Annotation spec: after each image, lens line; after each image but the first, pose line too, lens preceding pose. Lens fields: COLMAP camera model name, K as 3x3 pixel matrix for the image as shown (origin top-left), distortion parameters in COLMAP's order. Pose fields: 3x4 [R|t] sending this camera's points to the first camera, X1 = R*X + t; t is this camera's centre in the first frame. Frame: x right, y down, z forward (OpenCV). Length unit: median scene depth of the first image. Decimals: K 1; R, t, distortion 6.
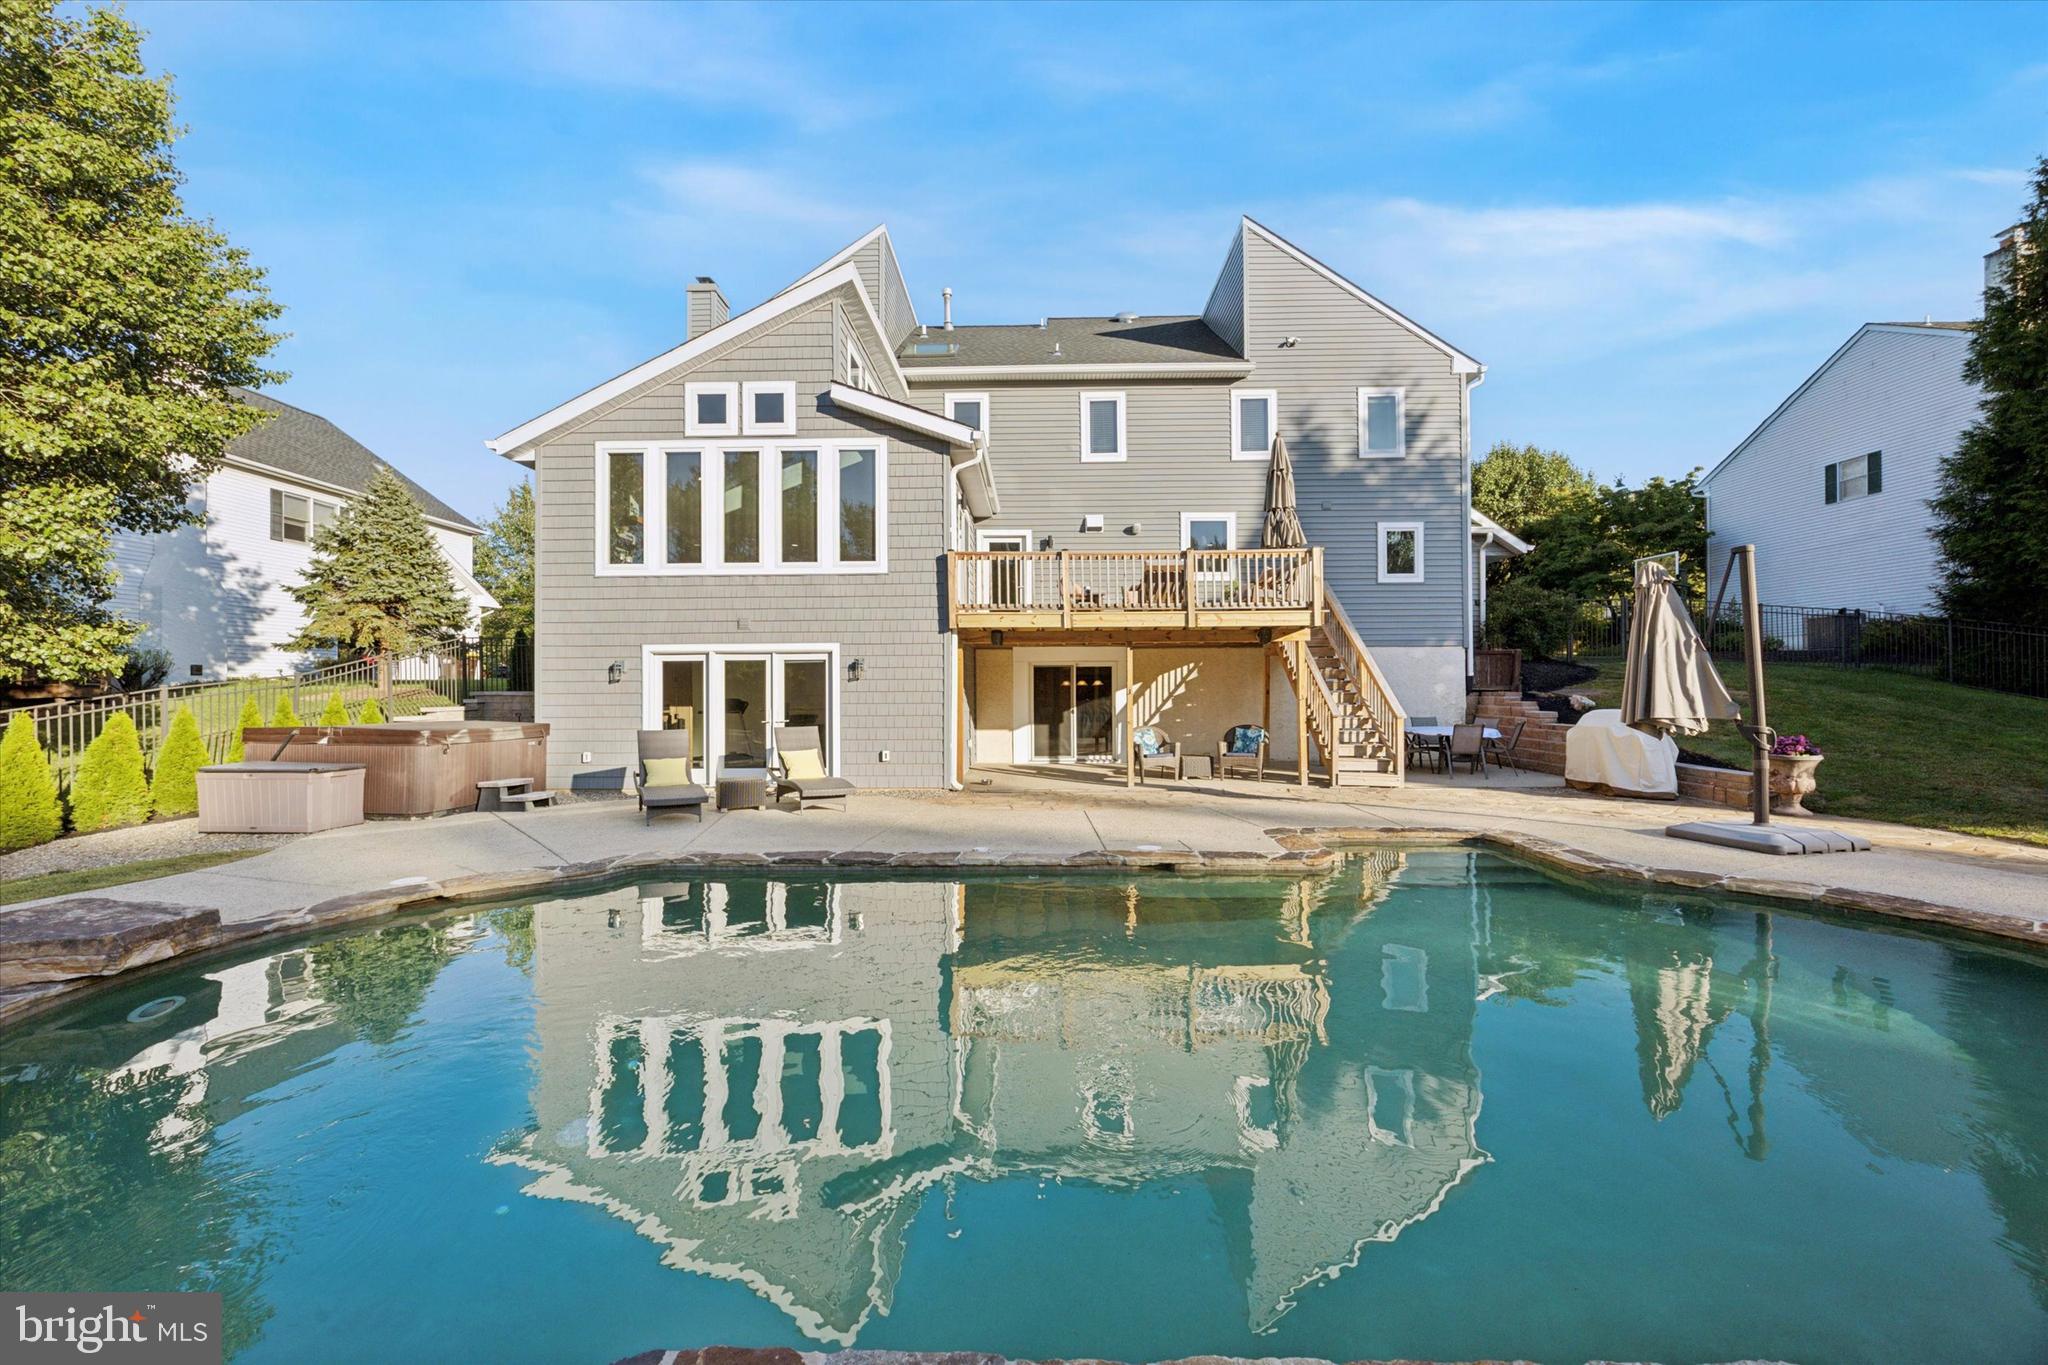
lens RADIAL K [[779.4, 0, 1025.3], [0, 779.4, 691.5], [0, 0, 1]] dist [0.001402, 0.000020]
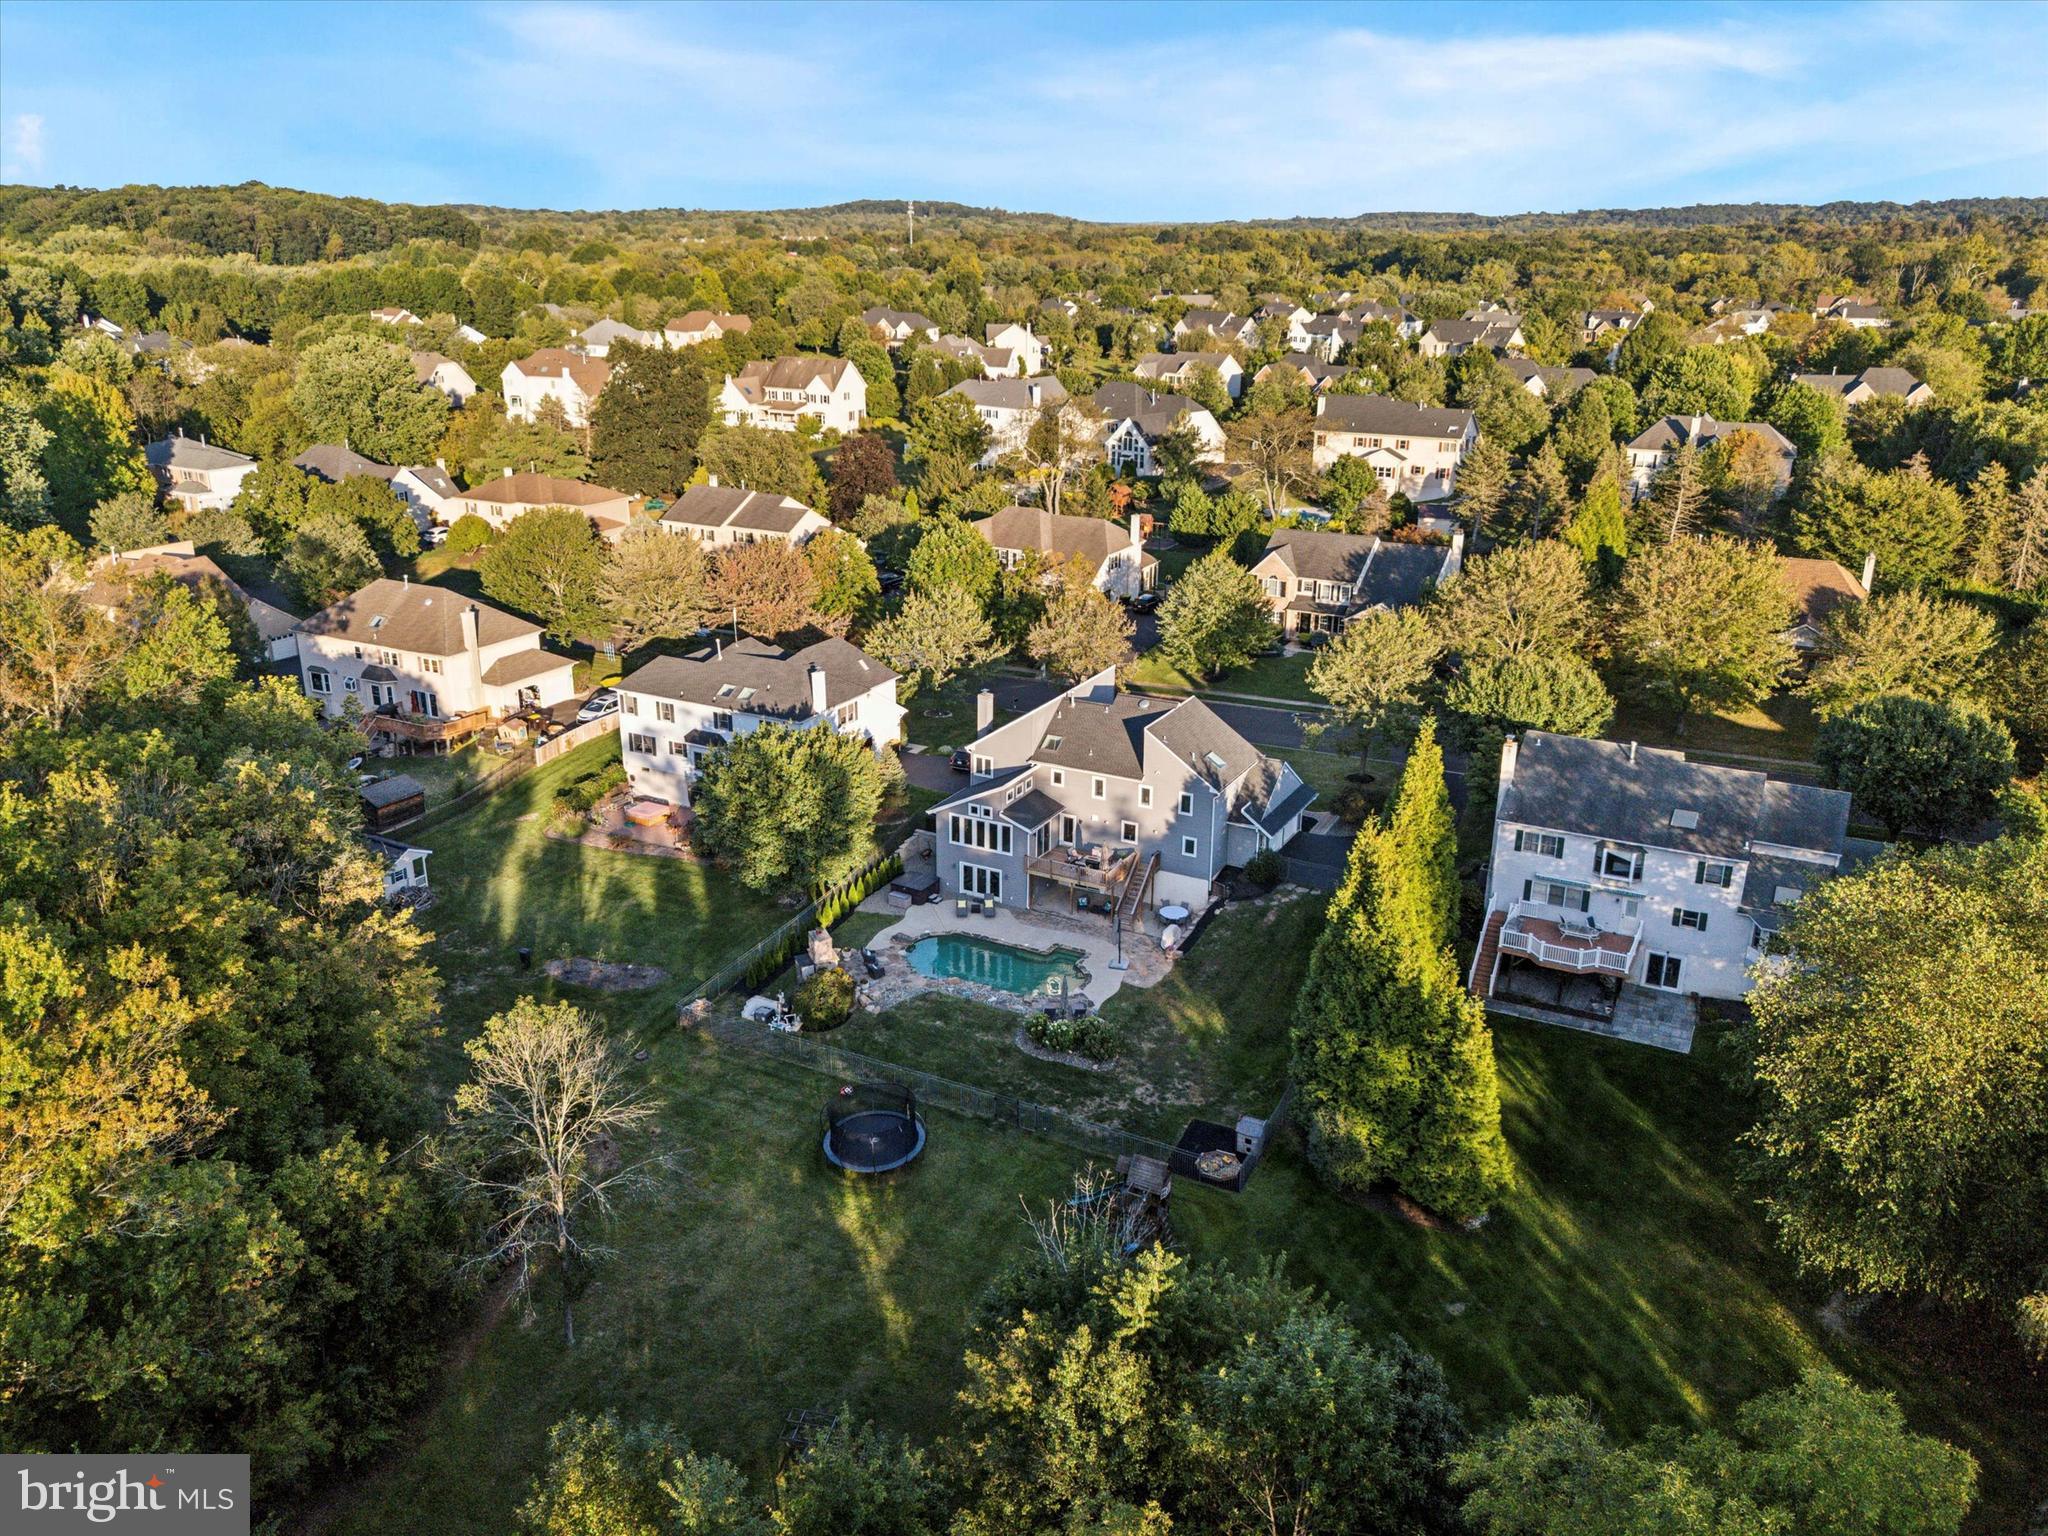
lens RADIAL K [[1525.3, 0, 1025.1], [0, 1525.3, 766.4], [0, 0, 1]] dist [0.052817, 0.000873]
pose [[0.892535, 0.153495, -0.424053, 3.126716], [-0.007742, 0.945372, 0.325902, -3.134823], [0.450912, -0.287595, 0.844966, -5.450104]]
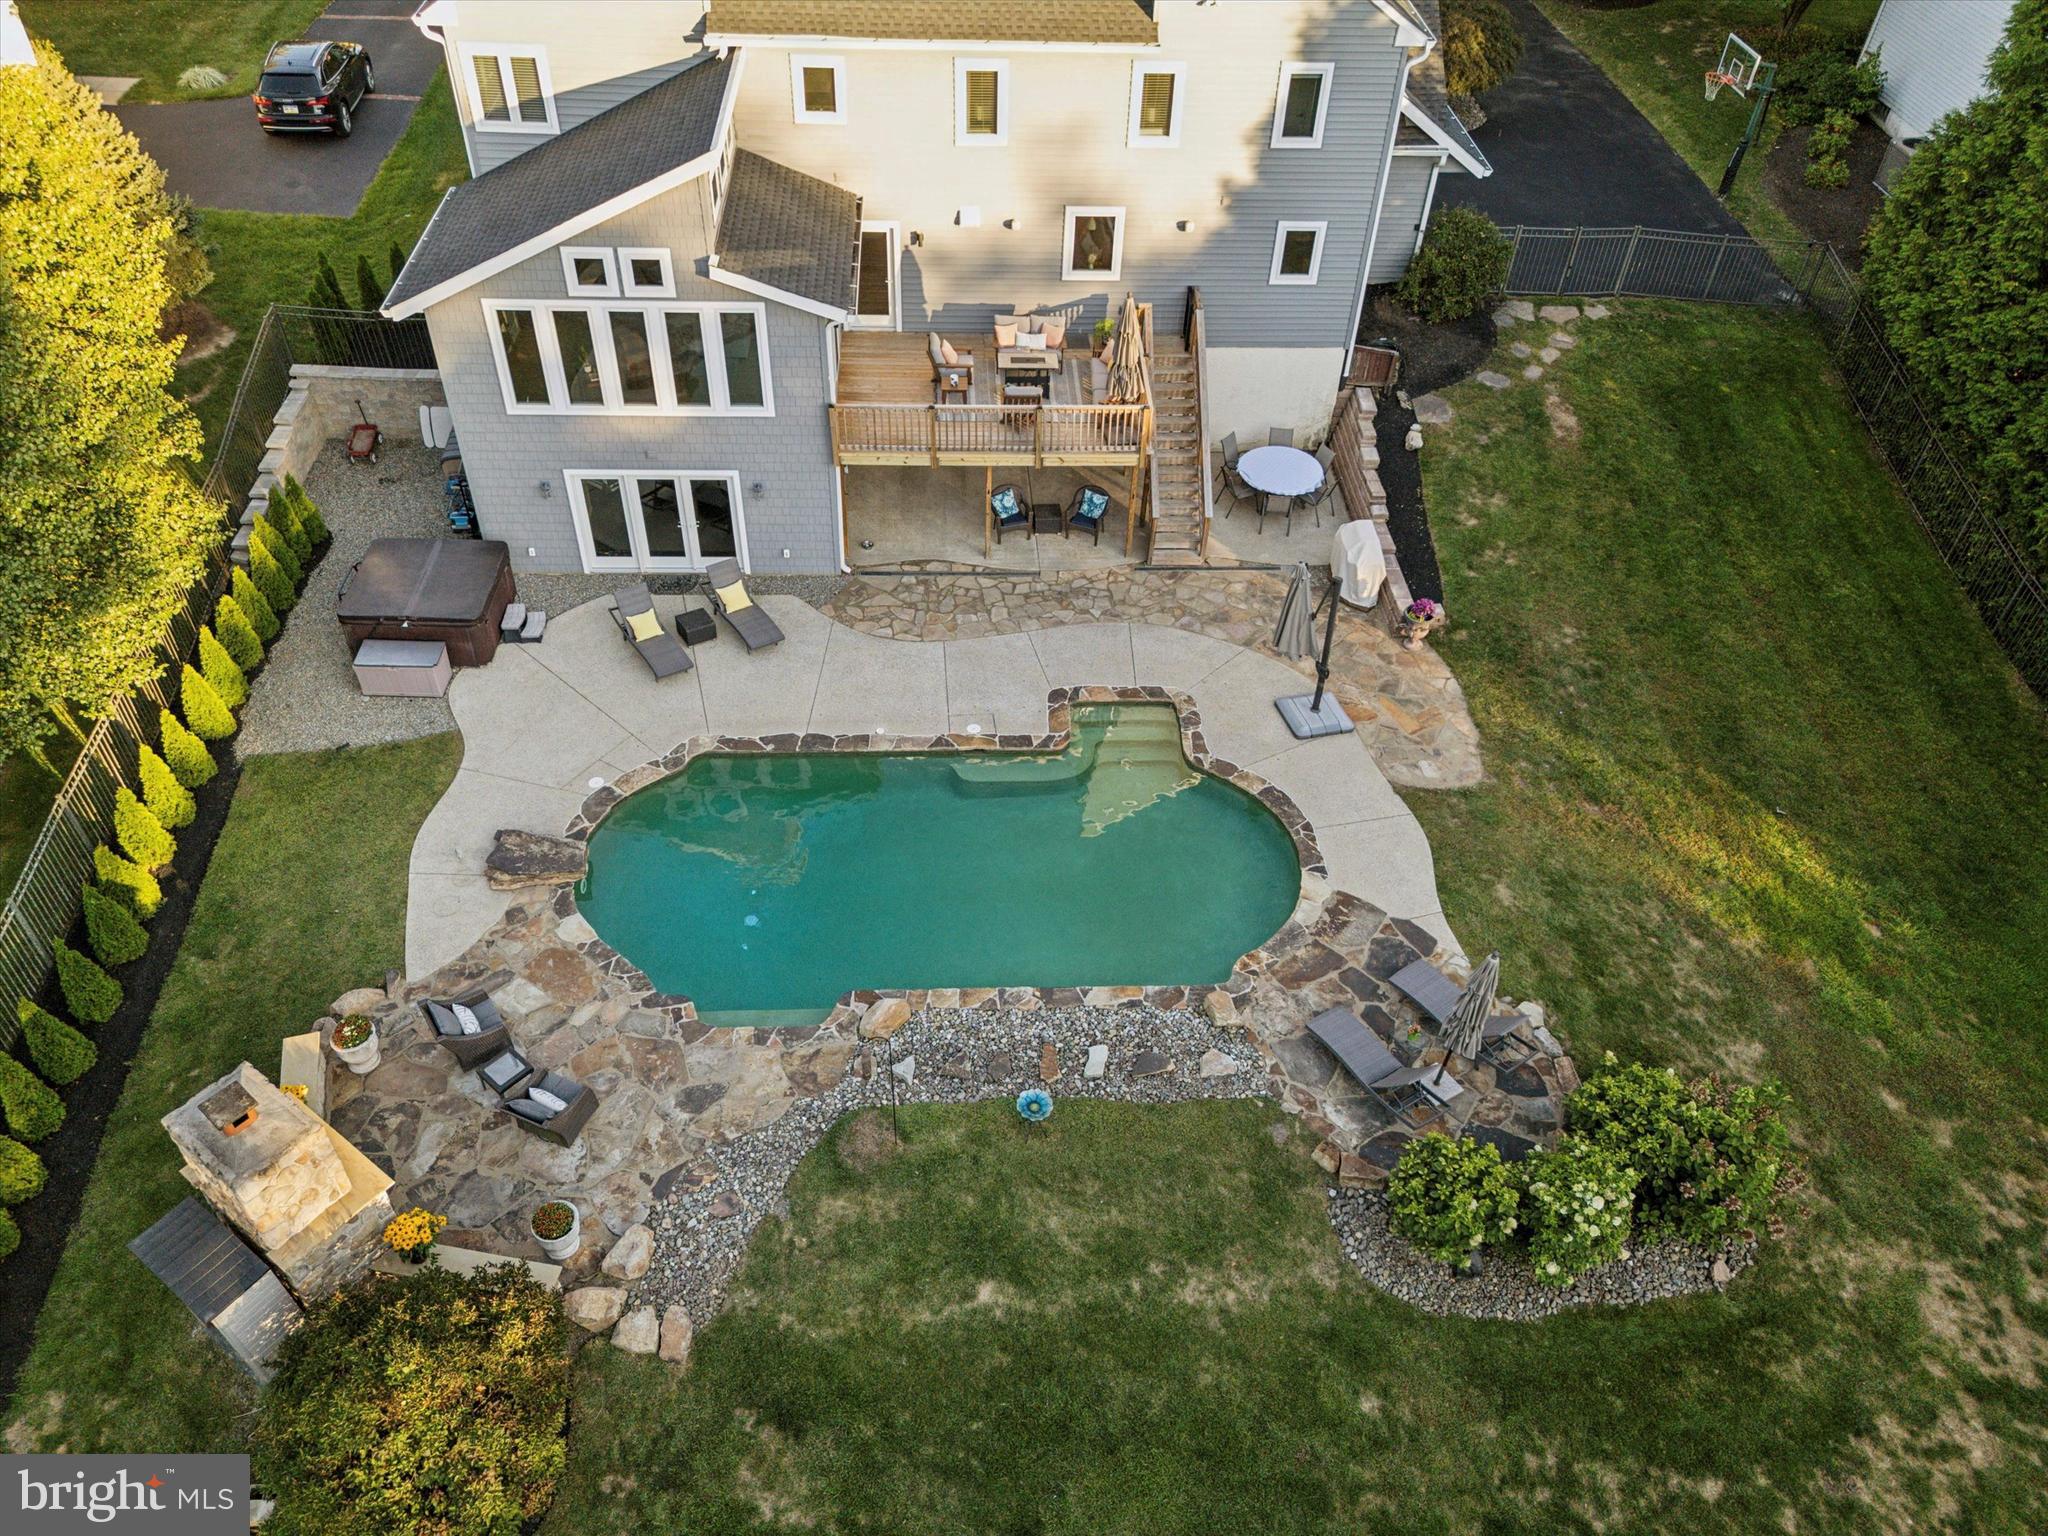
lens RADIAL K [[1525.3, 0, 1022.0], [0, 1525.3, 765.2], [0, 0, 1]] dist [0.052817, 0.000873]
pose [[0.997032, -0.020530, 0.074198, 0.005166], [-0.035760, 0.730008, 0.682503, -1.303476], [-0.068177, -0.683130, 0.727107, -0.978910]]
